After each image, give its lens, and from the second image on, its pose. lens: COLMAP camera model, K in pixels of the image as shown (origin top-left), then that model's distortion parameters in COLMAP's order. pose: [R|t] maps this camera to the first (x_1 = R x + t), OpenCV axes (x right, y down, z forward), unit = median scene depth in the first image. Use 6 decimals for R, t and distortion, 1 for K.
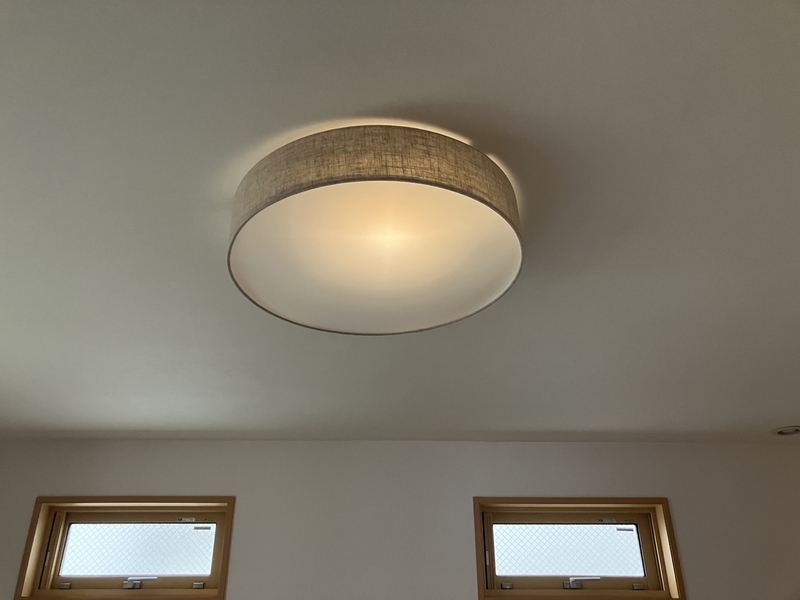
lens RADIAL K [[665.3, 0, 400.0], [0, 665.3, 300.0], [0, 0, 1]] dist [0.000034, 0.001620]
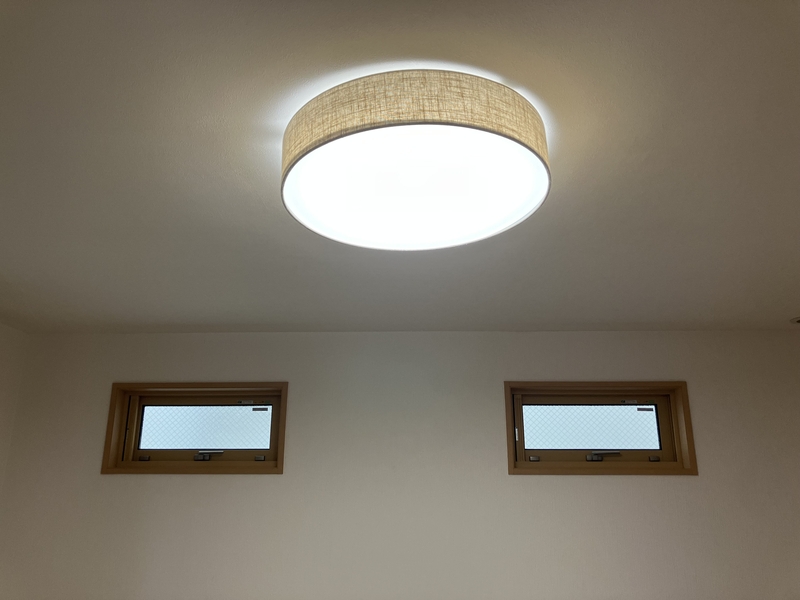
lens RADIAL K [[663.8, 0, 400.0], [0, 663.8, 300.0], [0, 0, 1]] dist [-0.006947, -0.002101]
pose [[0.998575, -0.011090, -0.052206, -0.005187], [0.020368, 0.983326, 0.180709, -0.081384], [0.049332, -0.181515, 0.982150, -0.115743]]
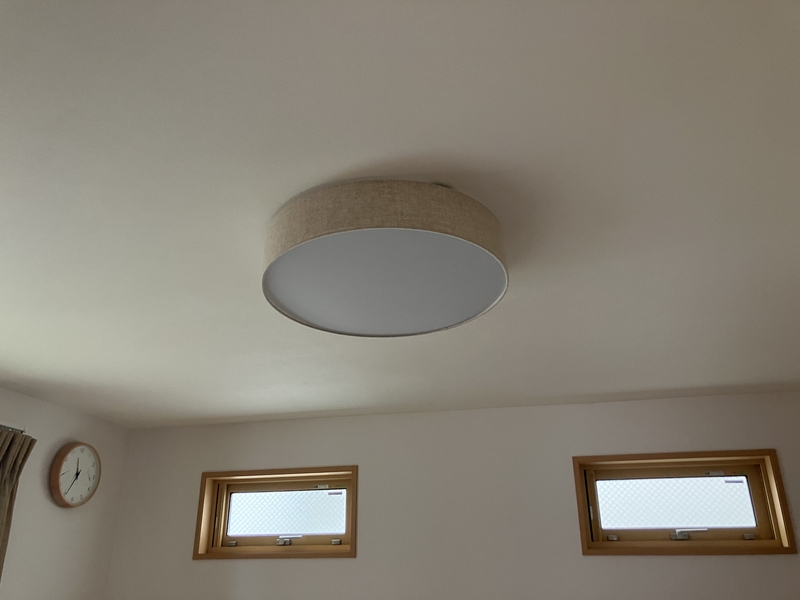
lens RADIAL K [[665.3, 0, 400.0], [0, 665.3, 300.0], [0, 0, 1]] dist [0.000034, 0.001620]
pose [[0.965992, -0.100586, -0.238204, 0.291871], [0.116683, 0.991677, 0.054432, -0.095812], [0.230747, -0.080375, 0.969689, -0.160068]]
